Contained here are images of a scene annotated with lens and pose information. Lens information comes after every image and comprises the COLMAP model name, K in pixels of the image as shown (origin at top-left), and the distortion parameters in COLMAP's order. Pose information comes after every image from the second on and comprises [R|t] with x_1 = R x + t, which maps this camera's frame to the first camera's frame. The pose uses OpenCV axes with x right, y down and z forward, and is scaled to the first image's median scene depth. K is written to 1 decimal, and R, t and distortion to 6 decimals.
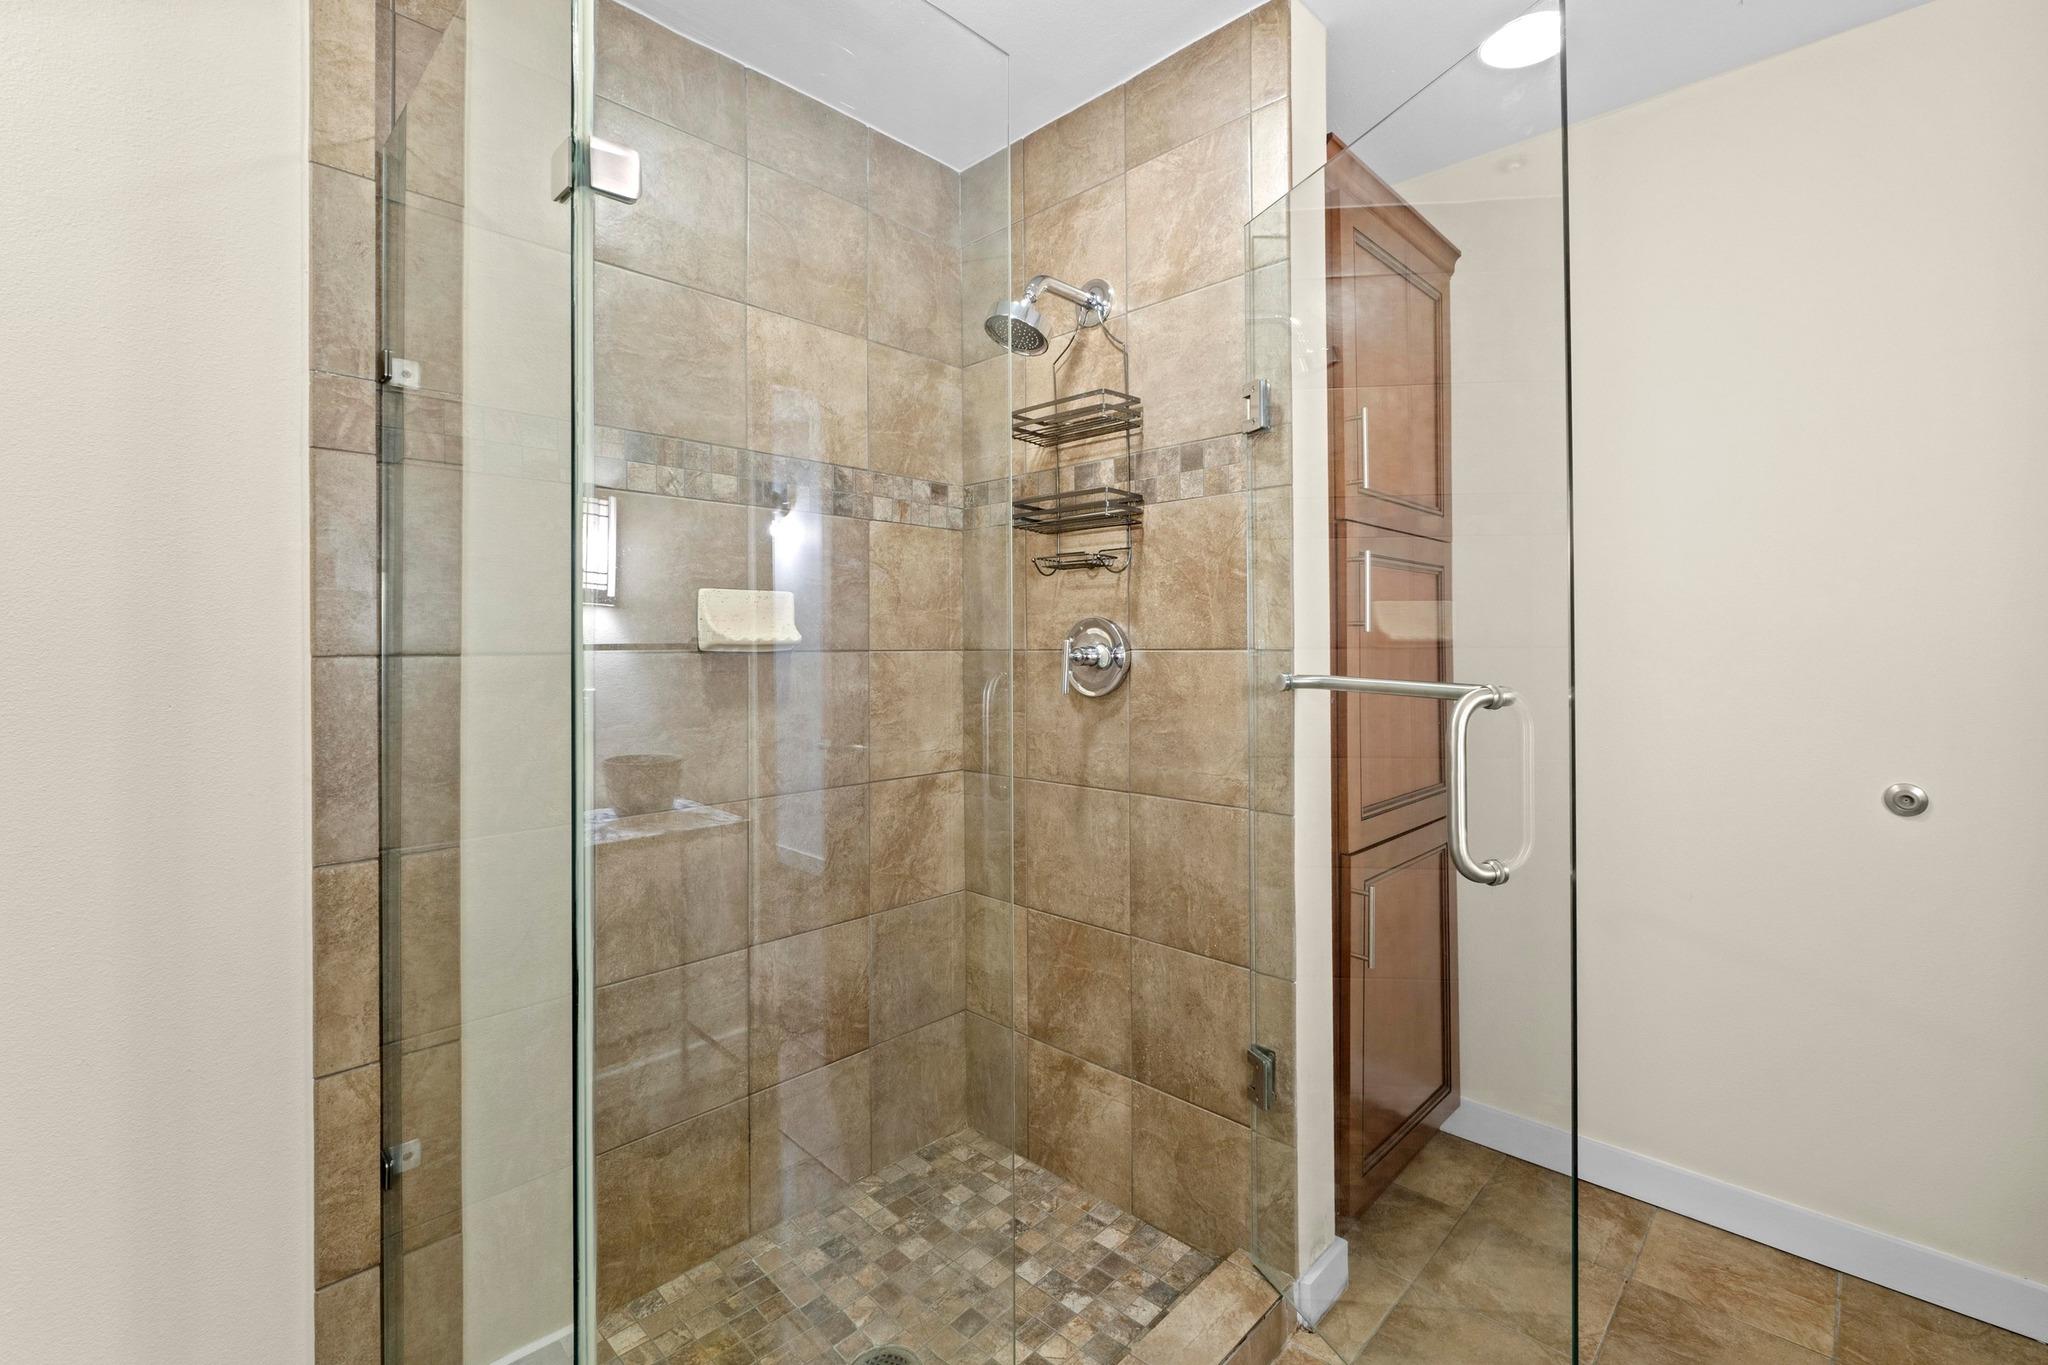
lens RADIAL K [[899.0, 0, 1024.5], [0, 899.0, 639.1], [0, 0, 1]] dist [-0.002755, -0.000356]
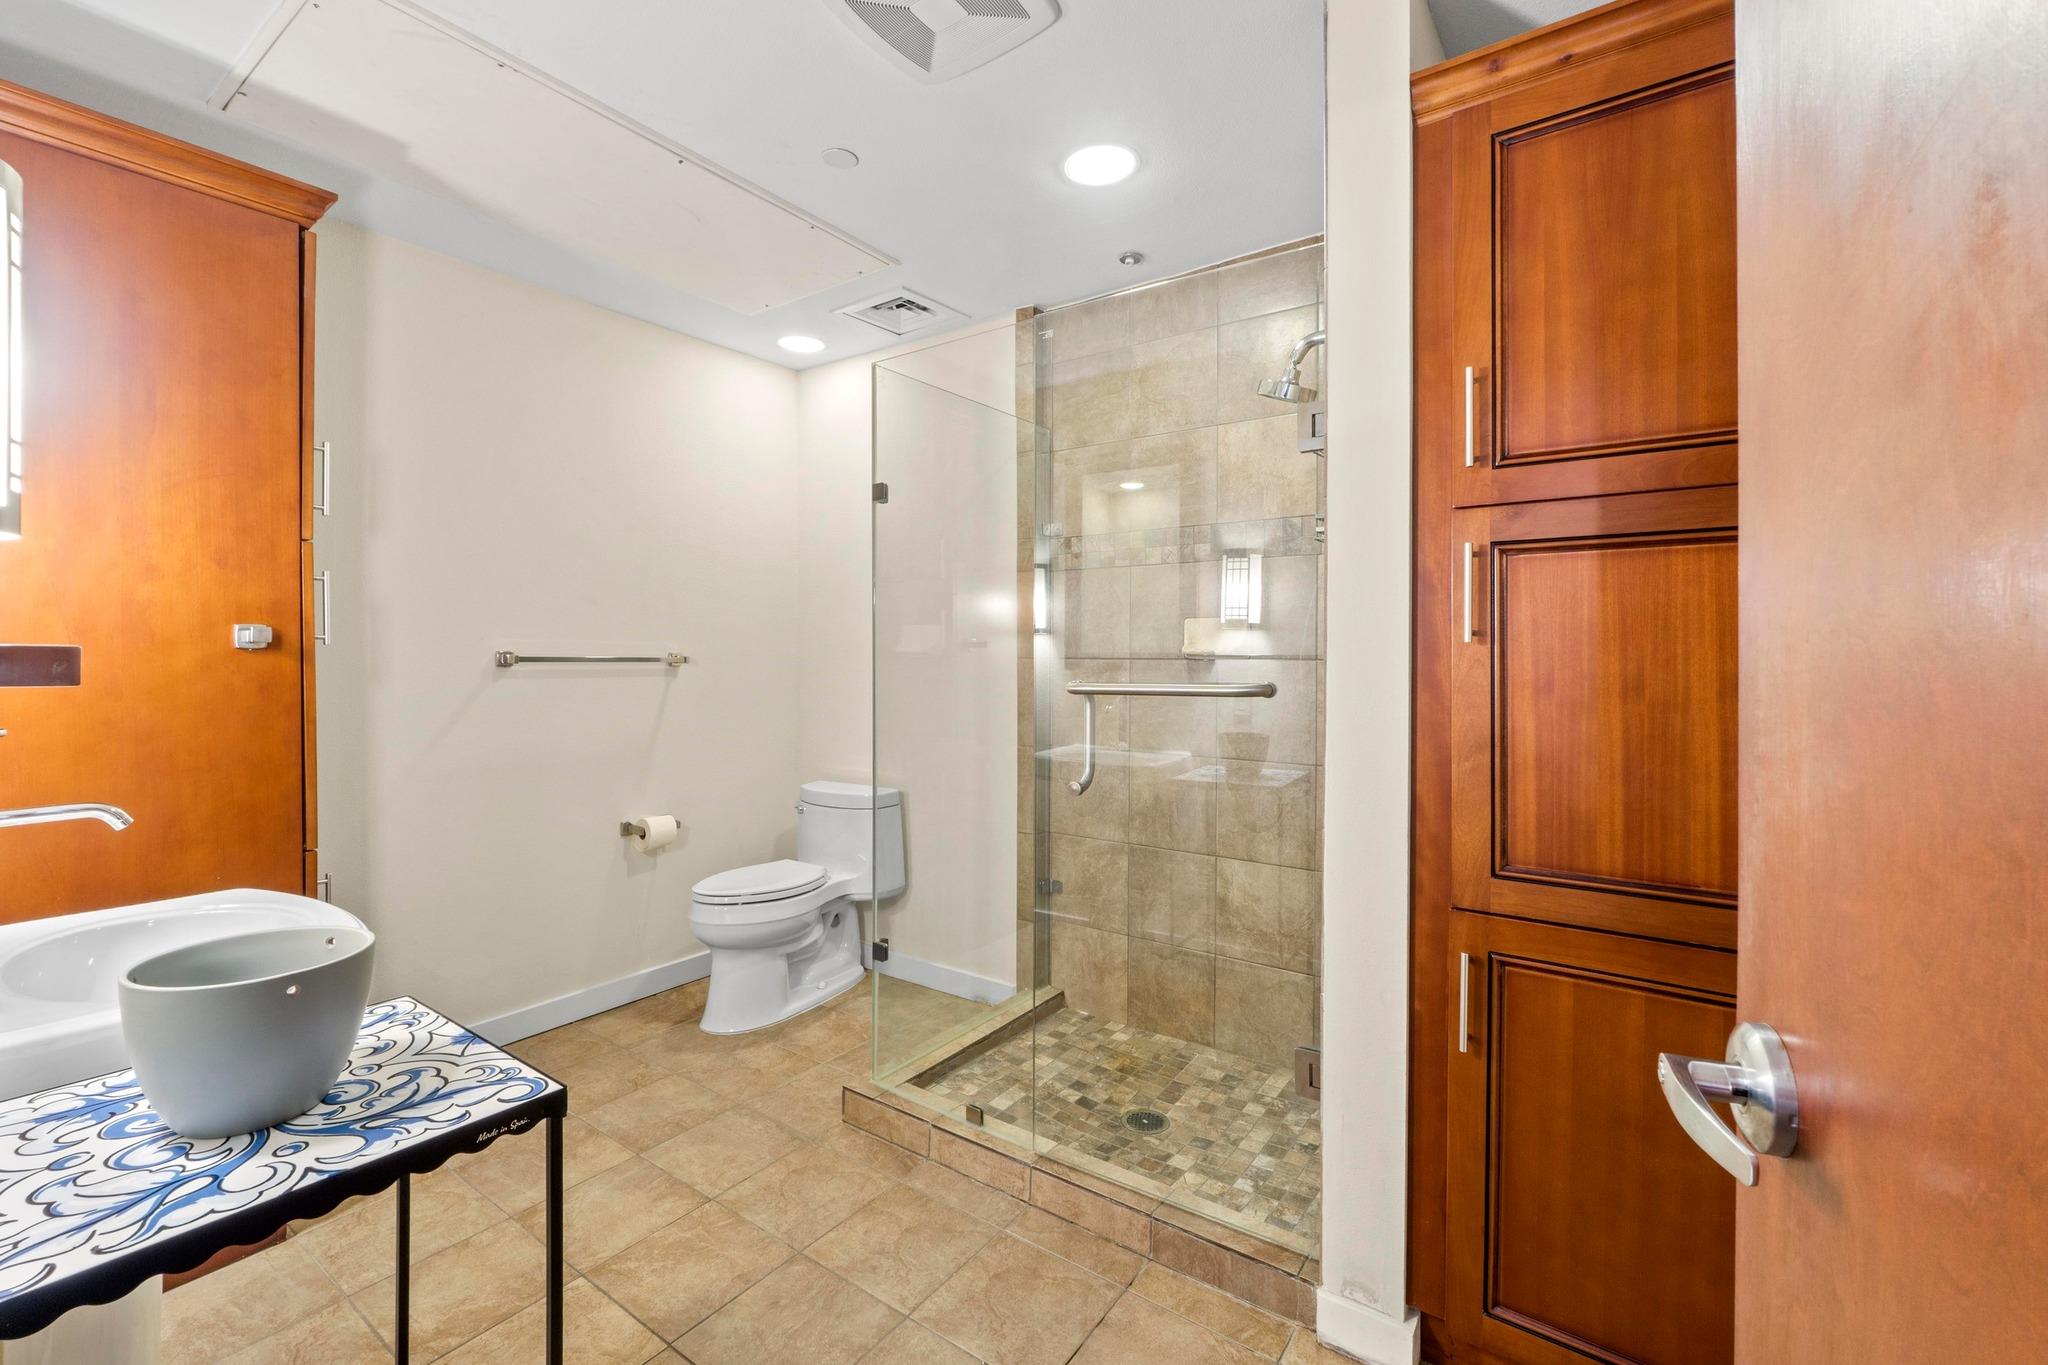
lens RADIAL K [[864.7, 0, 1019.2], [0, 864.7, 672.6], [0, 0, 1]] dist [-0.001242, 0.000125]
pose [[0.143729, 0.020795, -0.989399, 1.133914], [0.000358, 0.999778, 0.021065, 0.006294], [0.989617, -0.003381, 0.143690, 0.499840]]
